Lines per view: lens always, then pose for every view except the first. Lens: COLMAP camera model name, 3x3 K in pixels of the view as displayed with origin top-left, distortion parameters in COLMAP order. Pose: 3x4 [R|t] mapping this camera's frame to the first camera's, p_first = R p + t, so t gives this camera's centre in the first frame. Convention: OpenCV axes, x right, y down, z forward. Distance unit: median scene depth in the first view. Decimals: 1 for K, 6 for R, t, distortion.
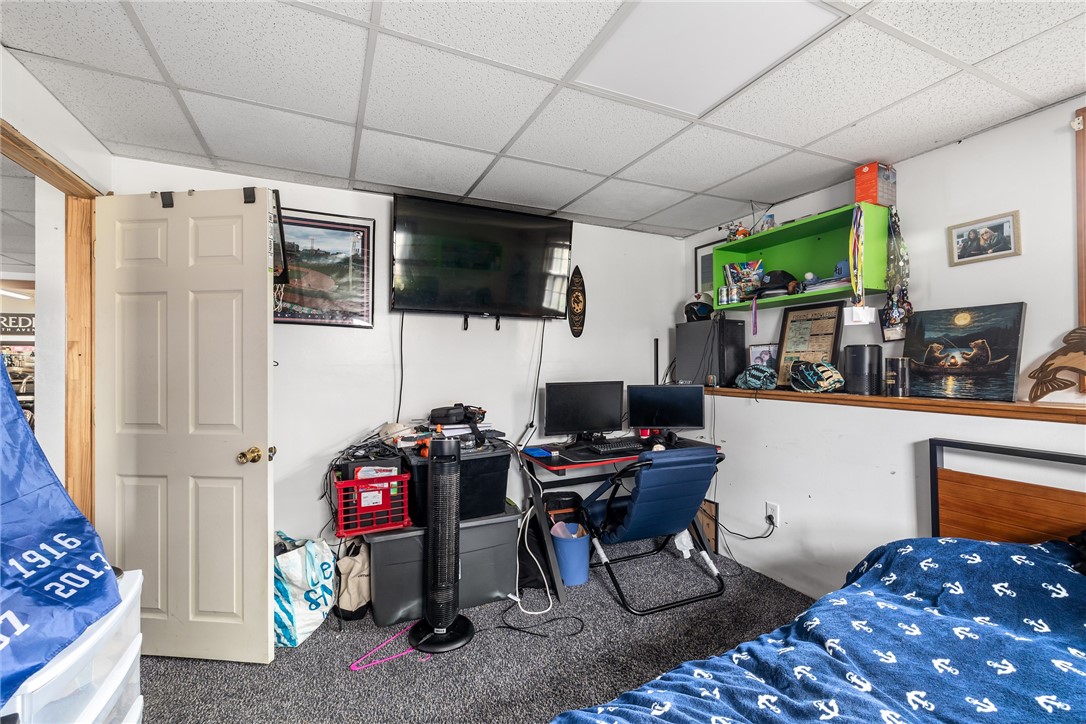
lens RADIAL K [[462.7, 0, 543.1], [0, 462.7, 361.6], [0, 0, 1]] dist [0.005349, 0.000106]
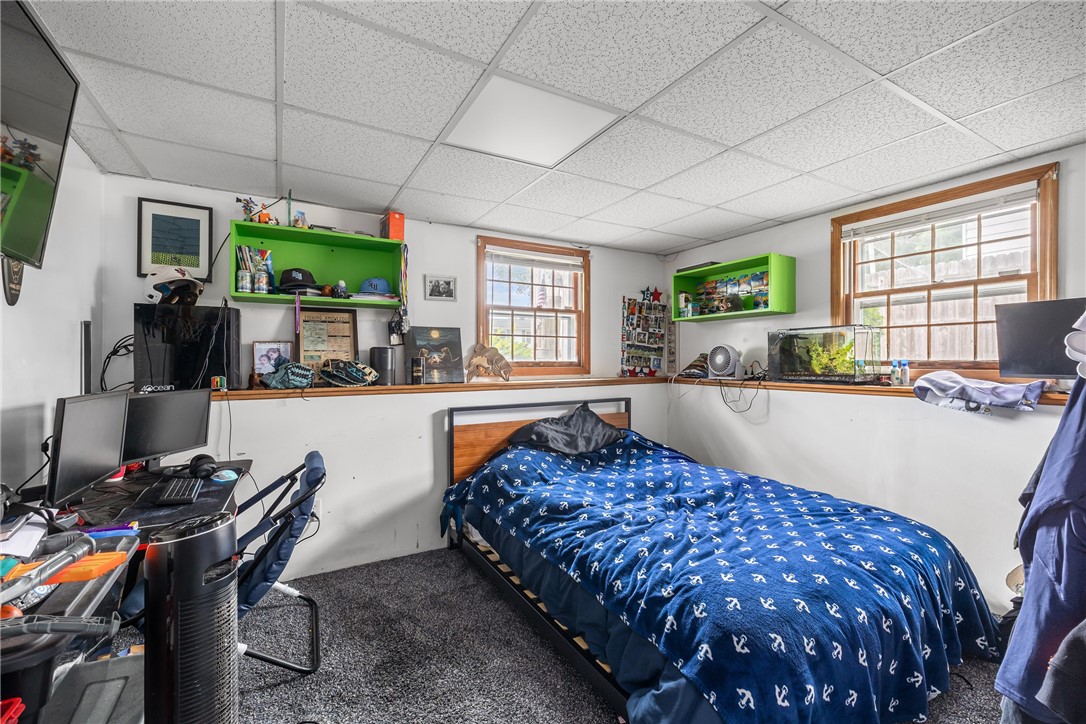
lens RADIAL K [[462.7, 0, 544.6], [0, 462.7, 363.4], [0, 0, 1]] dist [0.005349, 0.000106]
pose [[-0.093448, 0.006089, 0.995606, -0.616399], [0.003786, 0.999976, -0.005761, 0.017783], [-0.995617, 0.003231, -0.093468, 0.648487]]
